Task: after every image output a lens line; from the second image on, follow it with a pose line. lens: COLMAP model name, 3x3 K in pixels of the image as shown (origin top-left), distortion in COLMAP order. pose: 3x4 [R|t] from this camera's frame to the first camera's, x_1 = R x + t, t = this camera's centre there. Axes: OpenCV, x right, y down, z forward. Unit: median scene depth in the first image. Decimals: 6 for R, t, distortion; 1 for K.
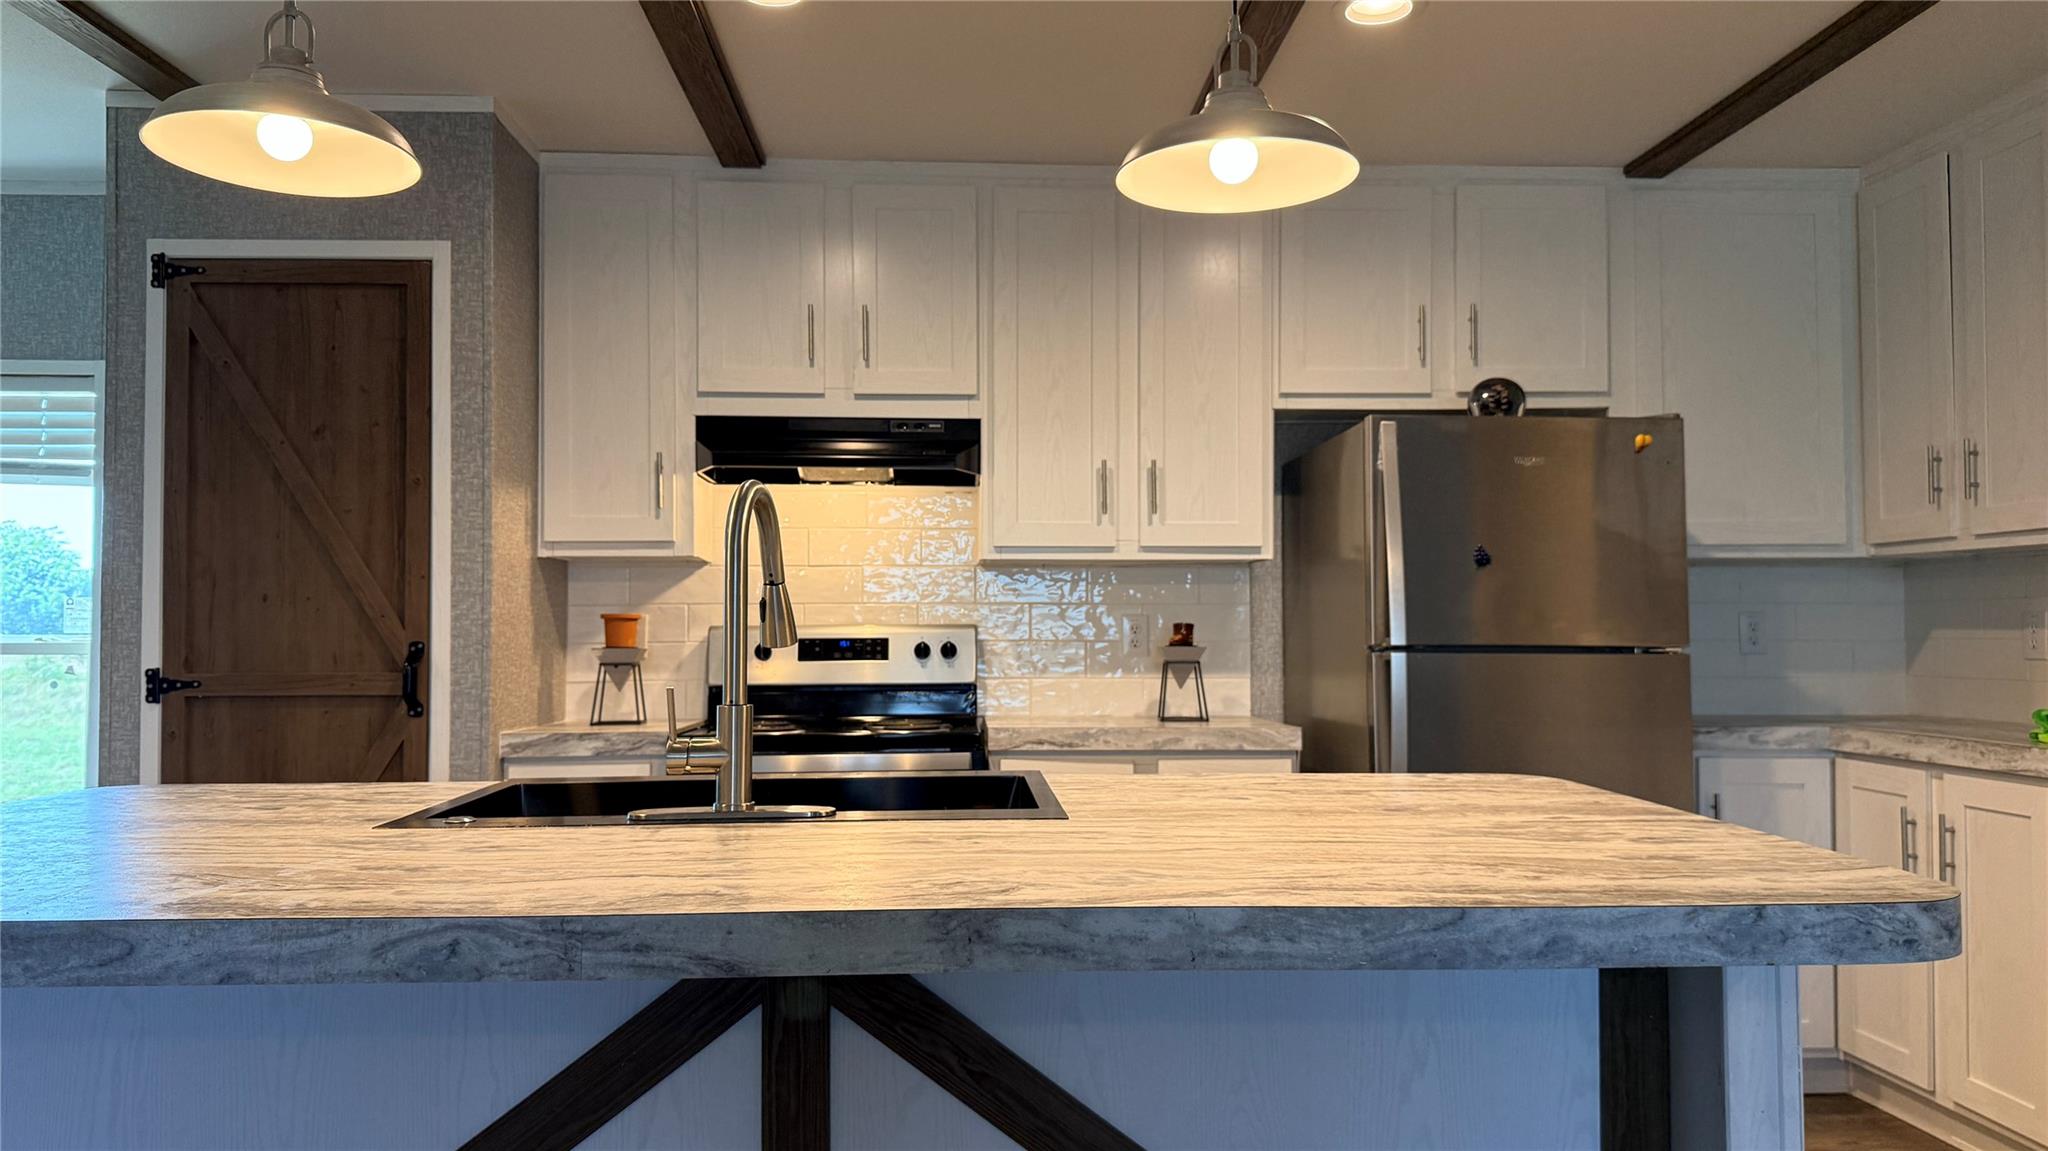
lens RADIAL K [[1423.7, 0, 1019.3], [0, 1423.7, 585.5], [0, 0, 1]] dist [0.107326, -0.171526]
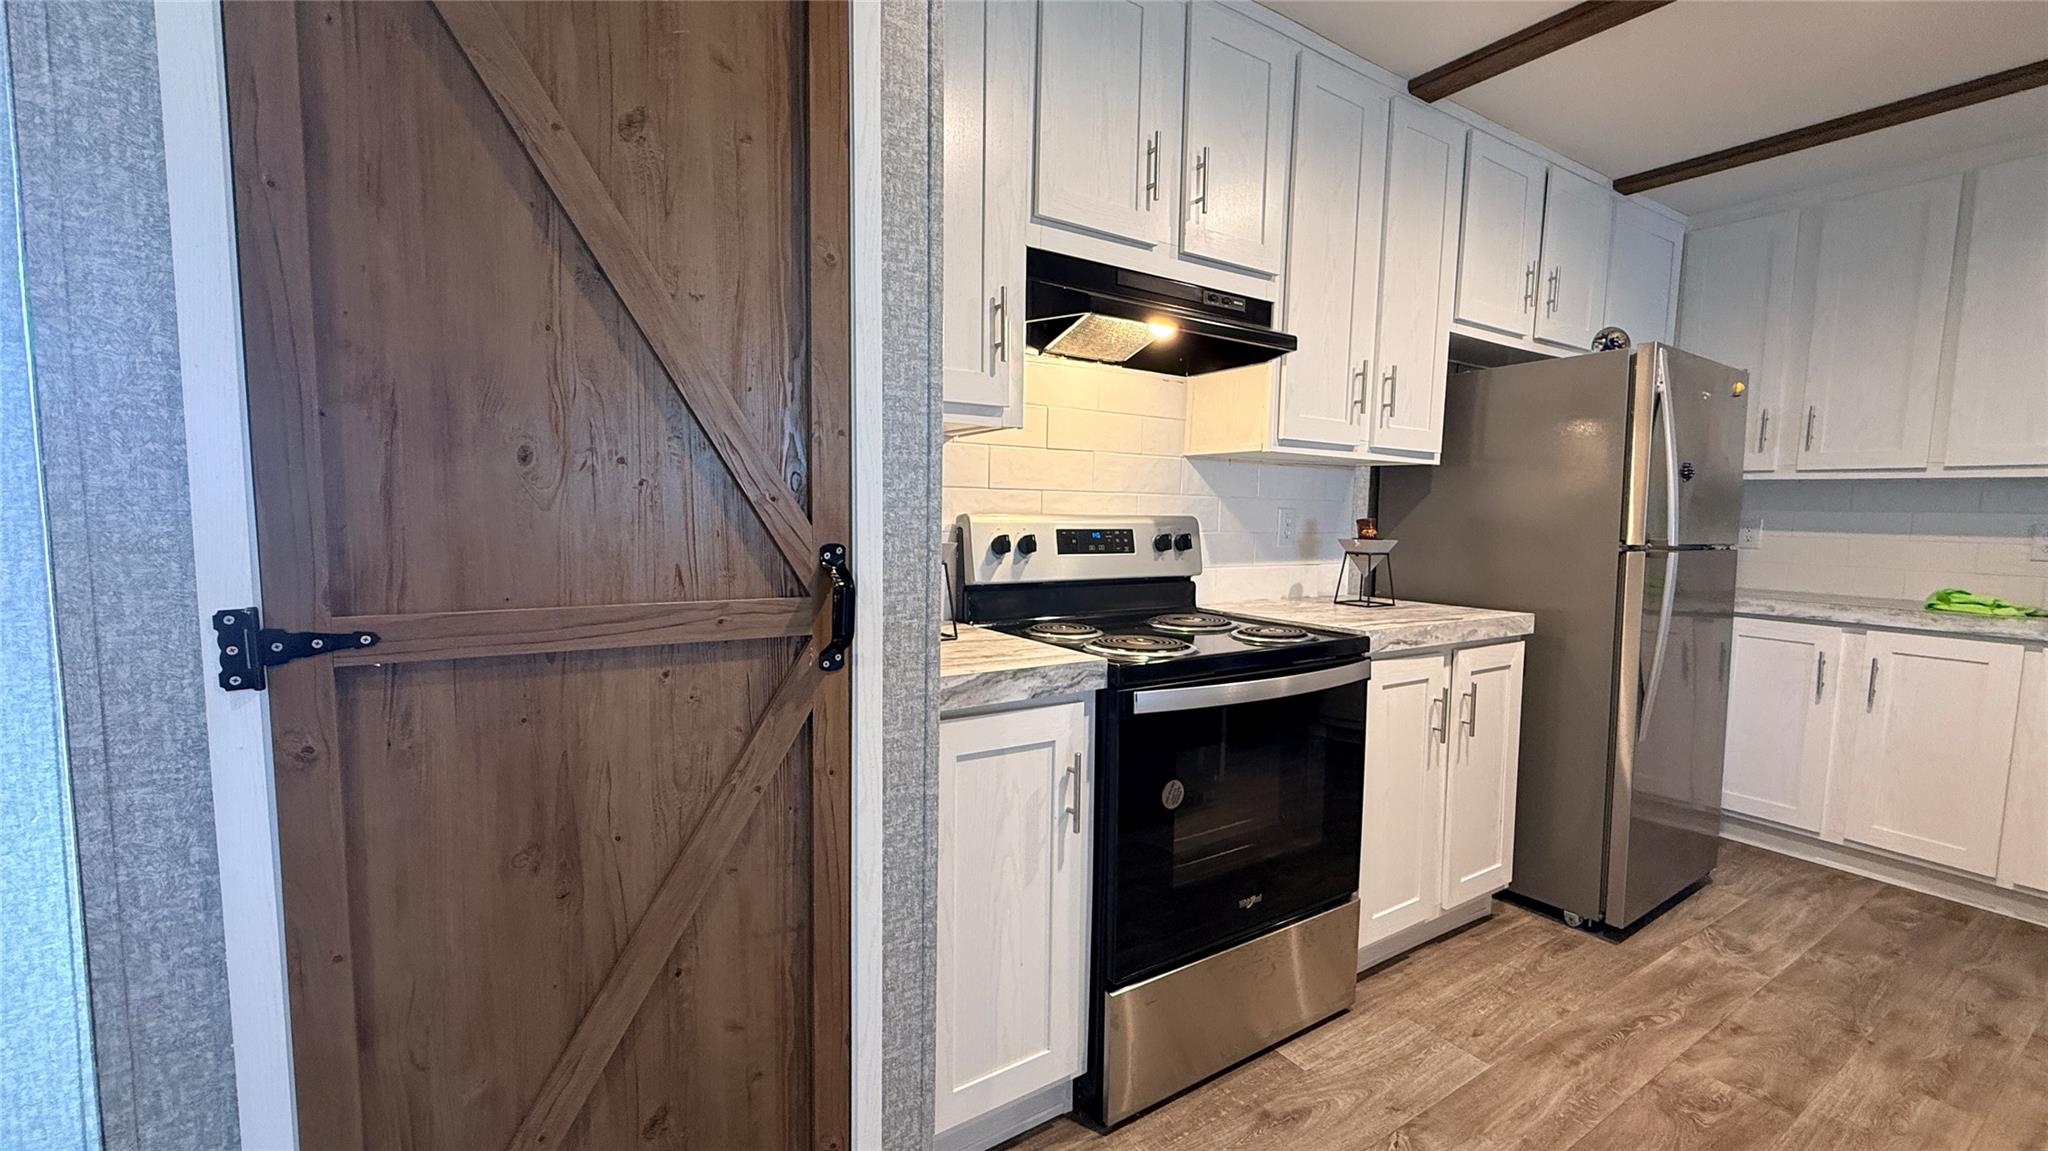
lens RADIAL K [[825.0, 0, 1024.0], [0, 825.0, 575.5], [0, 0, 1]] dist [0.001801, 0.000112]
pose [[0.862534, -0.022389, 0.505503, -0.503133], [-0.037646, 0.993413, 0.108233, 0.012233], [-0.504596, -0.112384, 0.856010, 0.653613]]
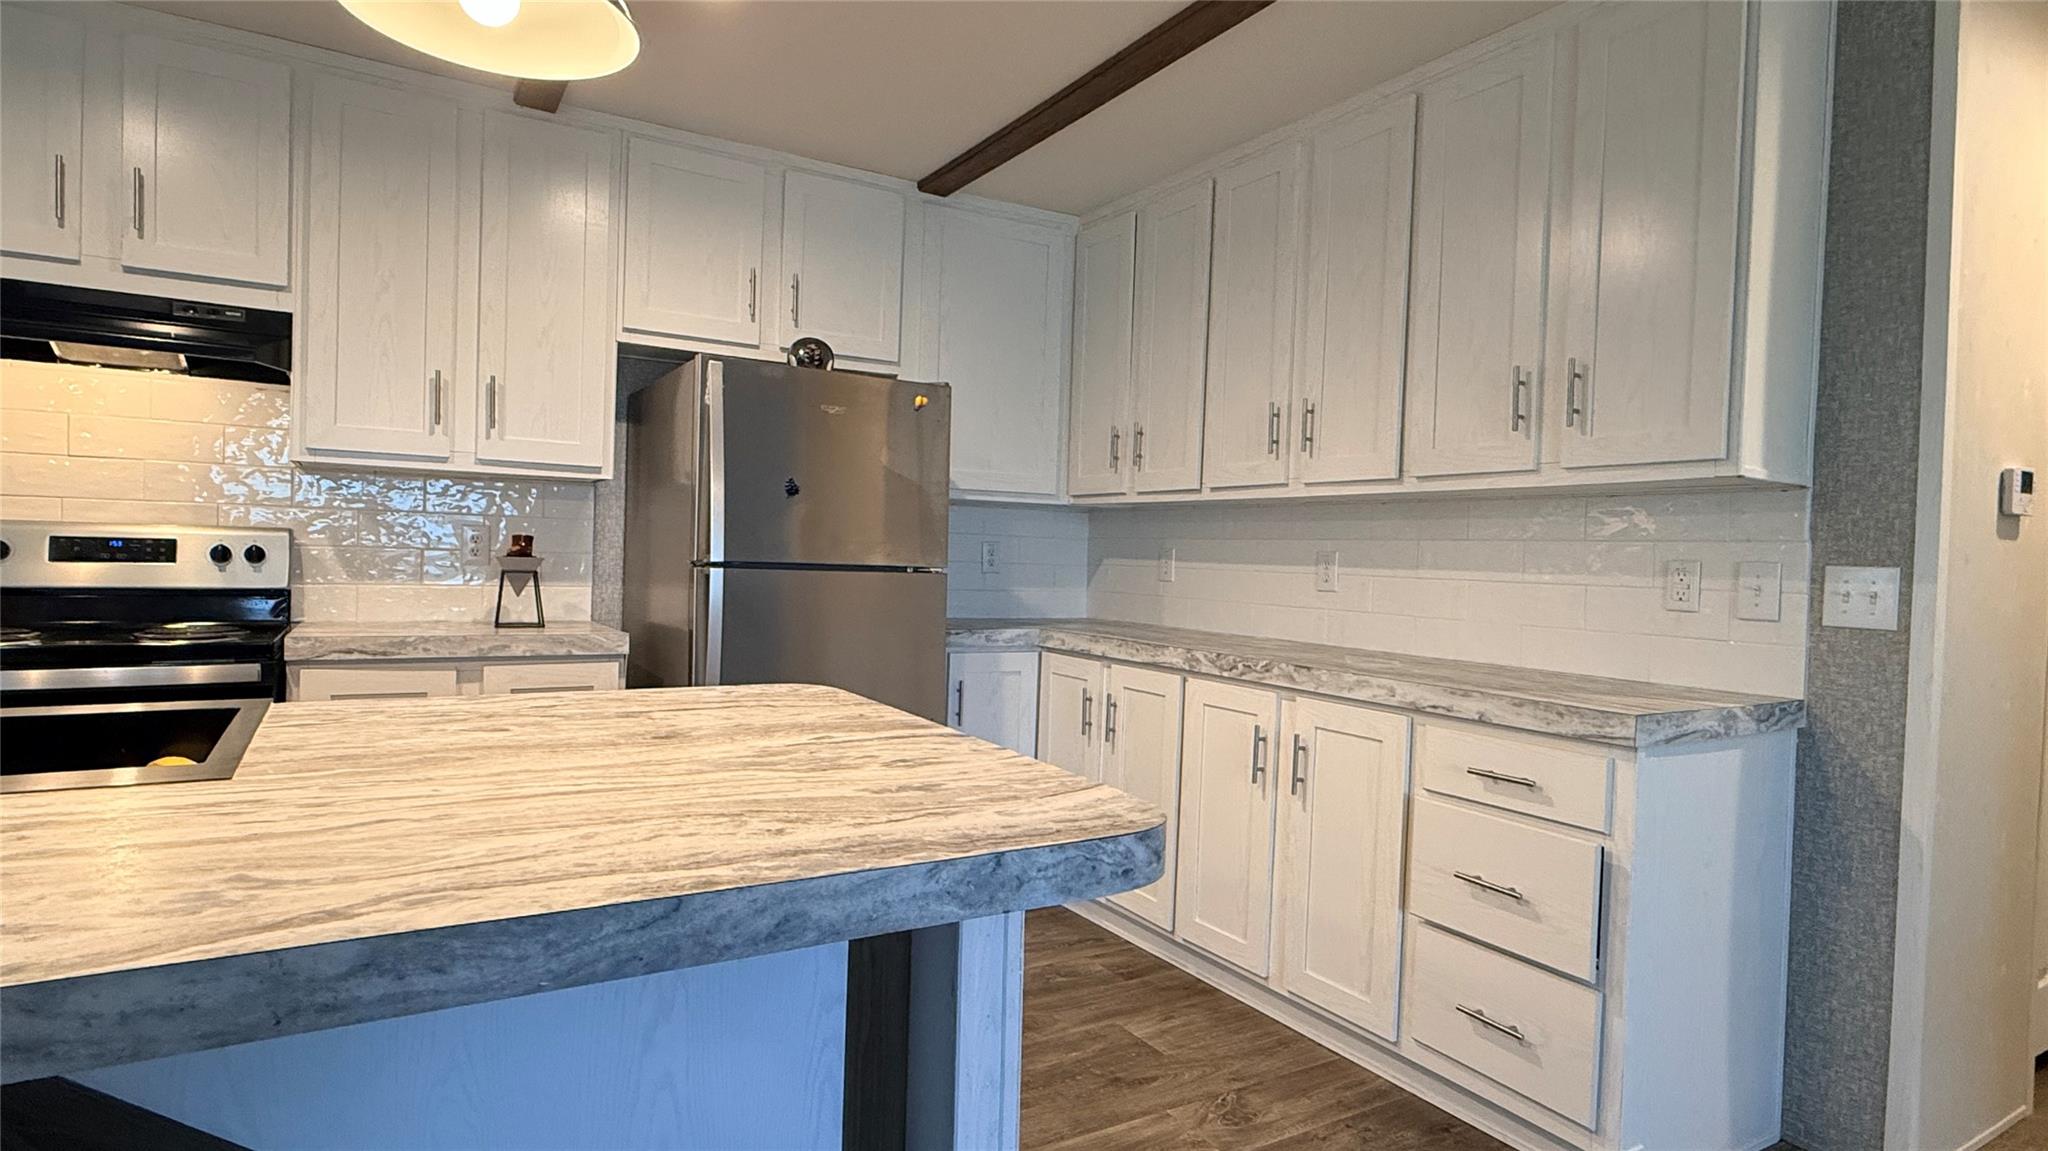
lens RADIAL K [[1070.2, 0, 1024.0], [0, 1070.2, 575.5], [0, 0, 1]] dist [-0.004178, -0.000425]
pose [[0.875405, 0.018904, 0.483021, 0.066027], [-0.047367, 0.997781, 0.046796, 0.001882], [-0.481064, -0.063845, 0.874357, 0.140286]]
